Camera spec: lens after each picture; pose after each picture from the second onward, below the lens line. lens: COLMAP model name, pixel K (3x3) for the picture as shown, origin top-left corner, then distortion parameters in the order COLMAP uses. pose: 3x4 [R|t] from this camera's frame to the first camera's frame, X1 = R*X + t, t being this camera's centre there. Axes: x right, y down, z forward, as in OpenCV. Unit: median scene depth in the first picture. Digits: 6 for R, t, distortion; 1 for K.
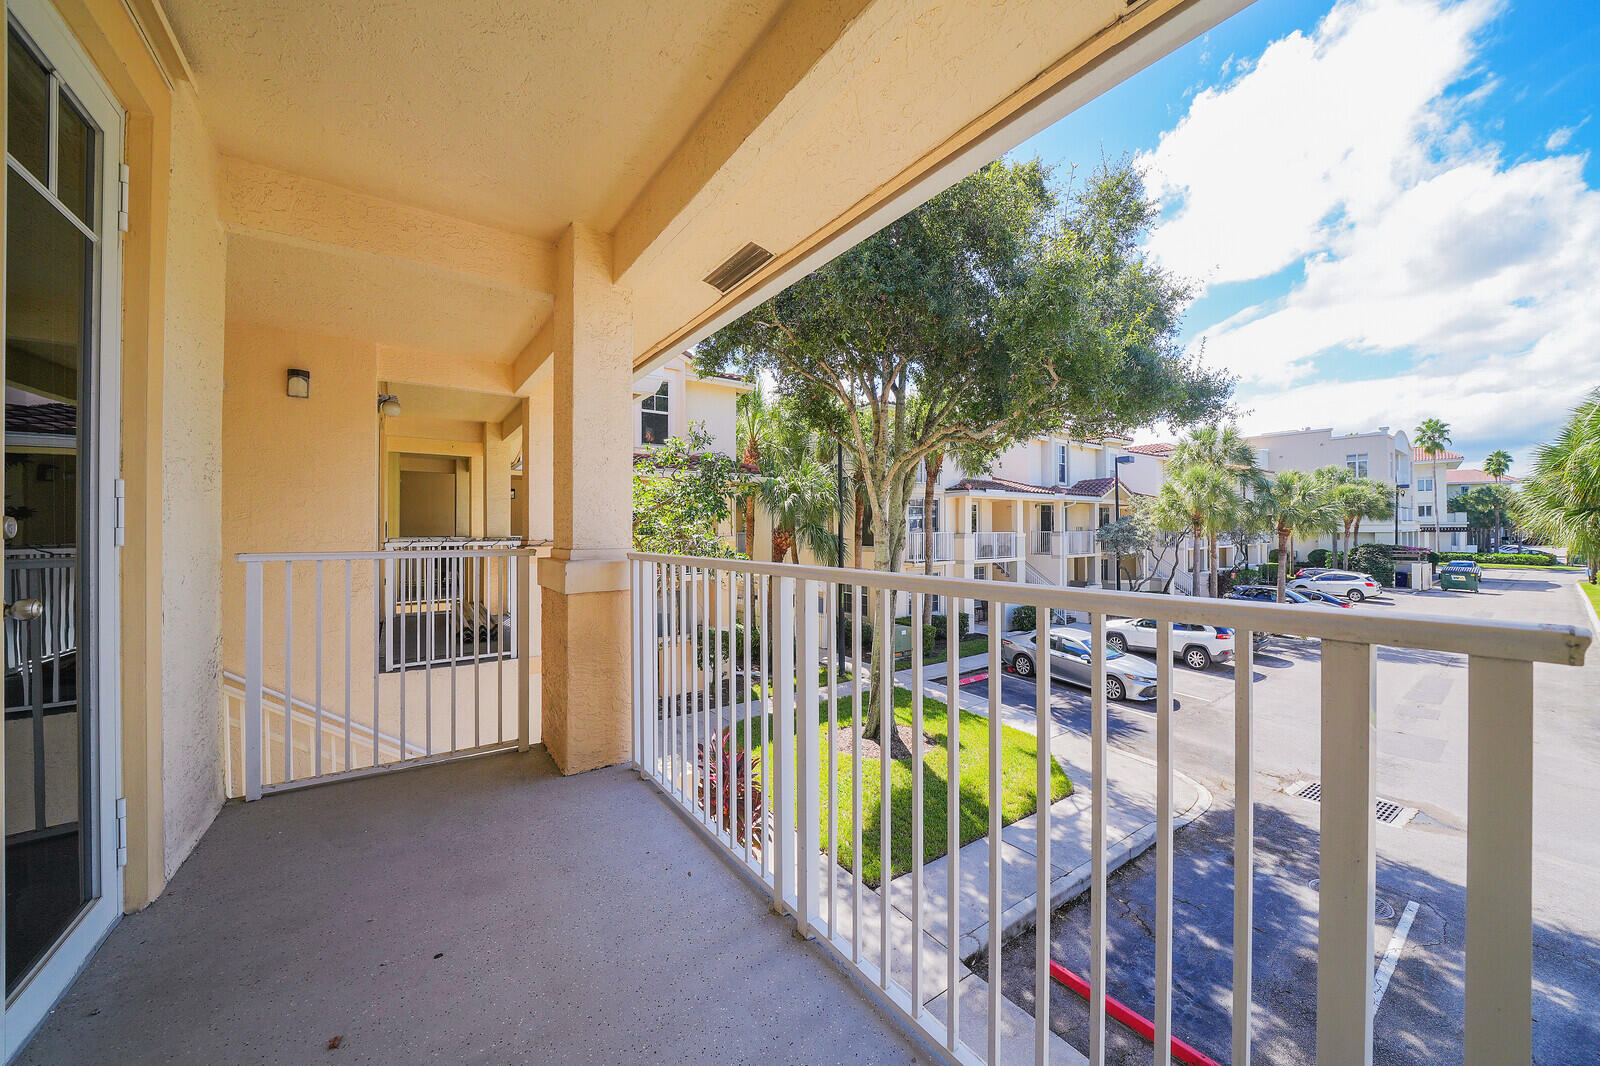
lens RADIAL K [[593.8, 0, 800.0], [0, 593.8, 533.0], [0, 0, 1]] dist [-0.030401, 0.000060]
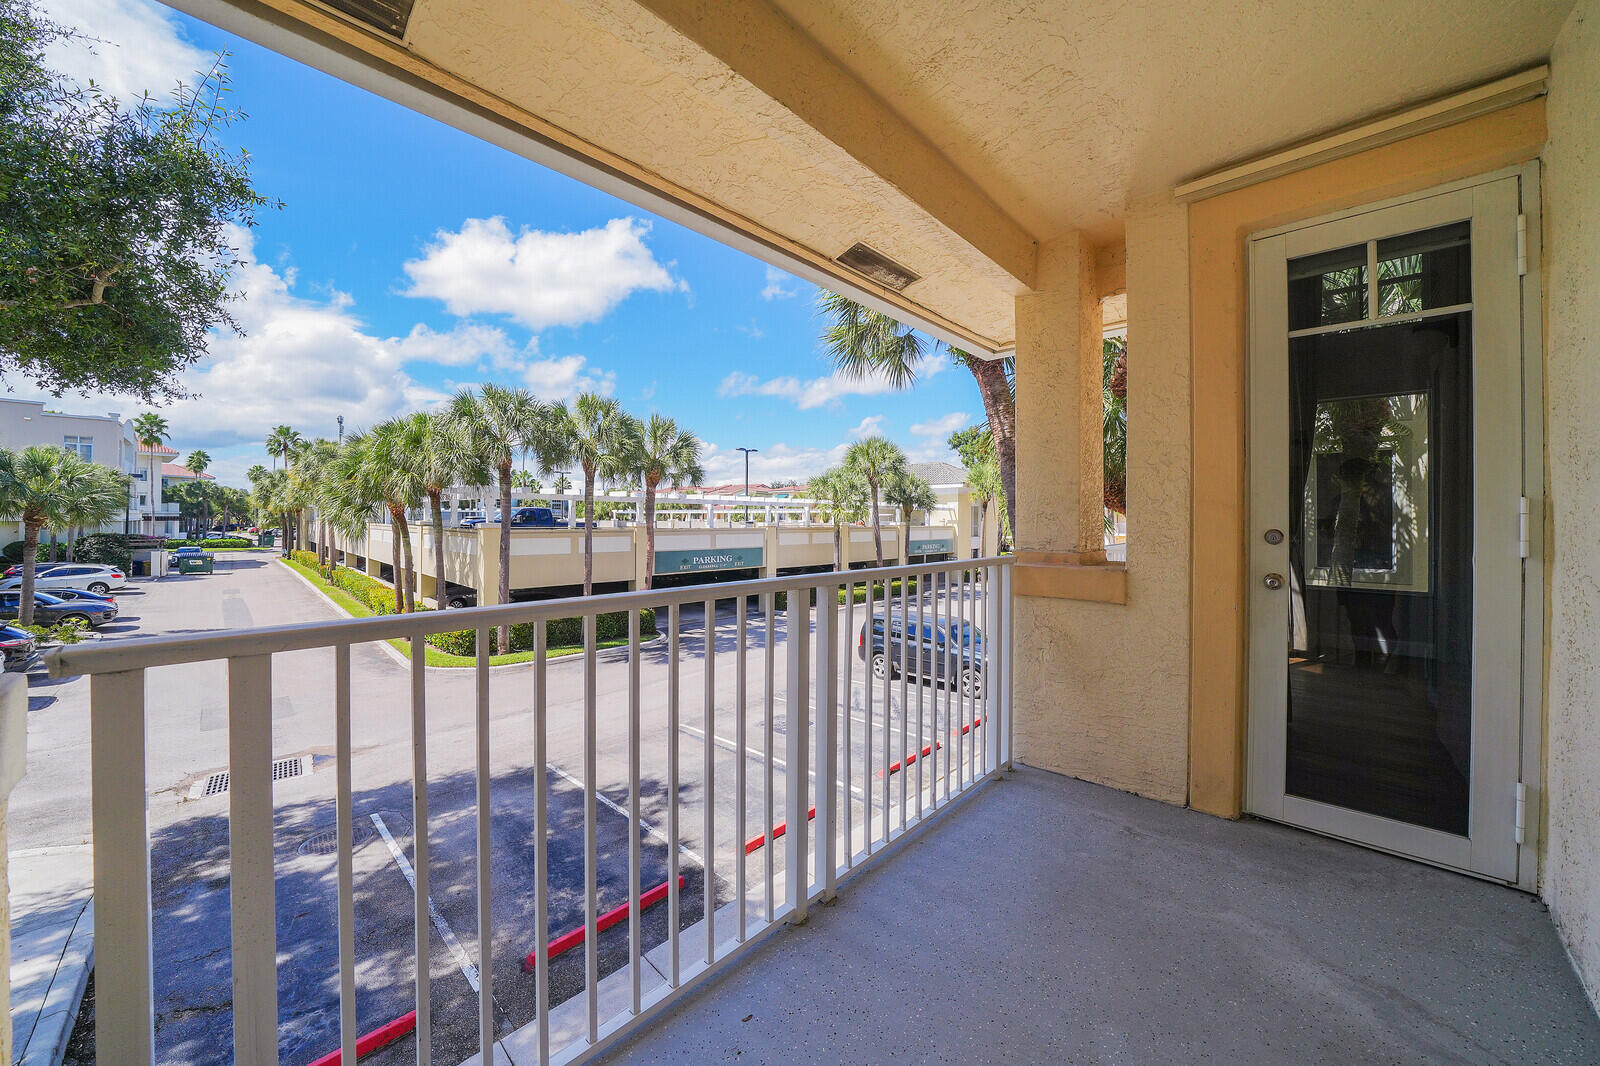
lens RADIAL K [[564.8, 0, 733.8], [0, 564.8, 519.4], [0, 0, 1]] dist [0.000067, 0.000041]
pose [[-0.127131, 0.002843, 0.991882, -0.069316], [-0.001839, 0.999993, -0.003102, -0.003435], [-0.991884, -0.002219, -0.127125, 0.082784]]
